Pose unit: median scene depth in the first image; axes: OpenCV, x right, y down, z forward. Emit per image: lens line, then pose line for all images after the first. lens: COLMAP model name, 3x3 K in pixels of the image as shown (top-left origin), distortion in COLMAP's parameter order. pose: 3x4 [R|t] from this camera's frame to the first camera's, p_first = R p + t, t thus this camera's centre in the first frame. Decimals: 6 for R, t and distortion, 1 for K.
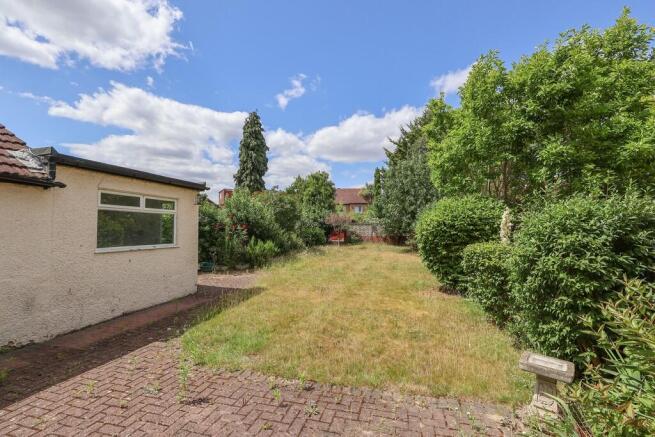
lens RADIAL K [[303.9, 0, 326.1], [0, 303.9, 223.1], [0, 0, 1]] dist [-0.000501, 0.000253]
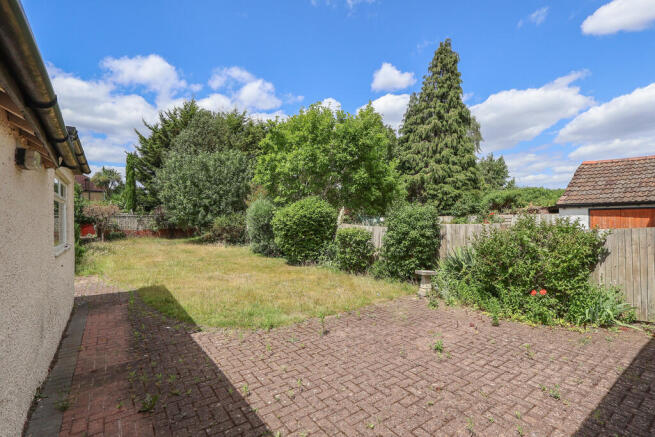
lens RADIAL K [[303.9, 0, 326.1], [0, 303.9, 223.1], [0, 0, 1]] dist [-0.000501, 0.000253]
pose [[0.634562, -0.016511, 0.772696, -0.272961], [-0.003270, 0.999705, 0.024048, -0.000850], [-0.772865, -0.017787, 0.634321, 0.006303]]
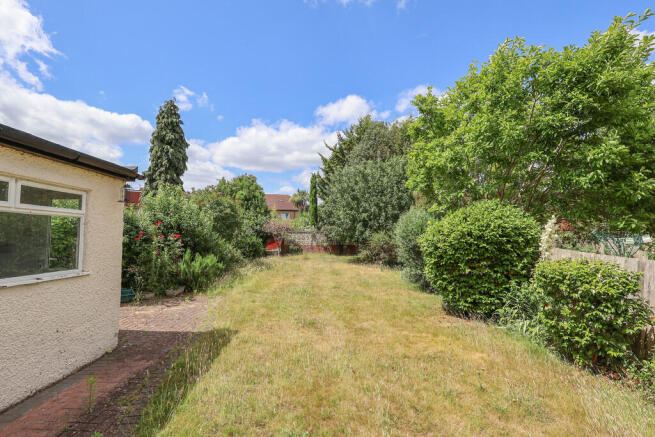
lens RADIAL K [[303.9, 0, 326.1], [0, 303.9, 223.1], [0, 0, 1]] dist [-0.000501, 0.000253]
pose [[0.962967, 0.011265, 0.269382, -0.084896], [-0.004771, 0.999682, -0.024750, -0.002777], [-0.269576, 0.022548, 0.962715, 0.132856]]
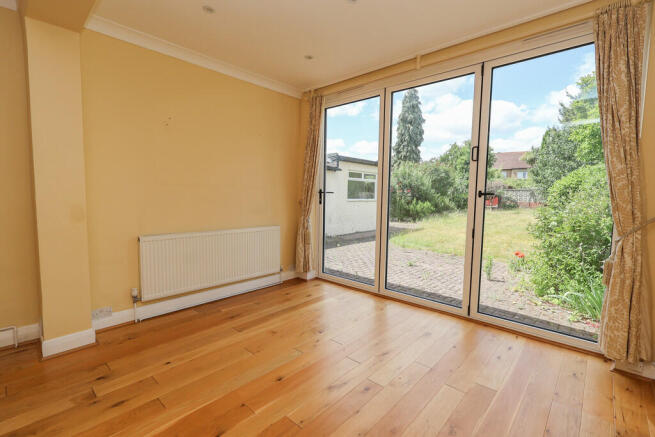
lens RADIAL K [[303.9, 0, 326.1], [0, 303.9, 223.1], [0, 0, 1]] dist [-0.000501, 0.000253]
pose [[0.886875, 0.050297, -0.459263, 0.026953], [-0.001251, 0.994314, 0.106480, 0.008119], [0.462007, -0.093860, 0.881896, -0.287557]]
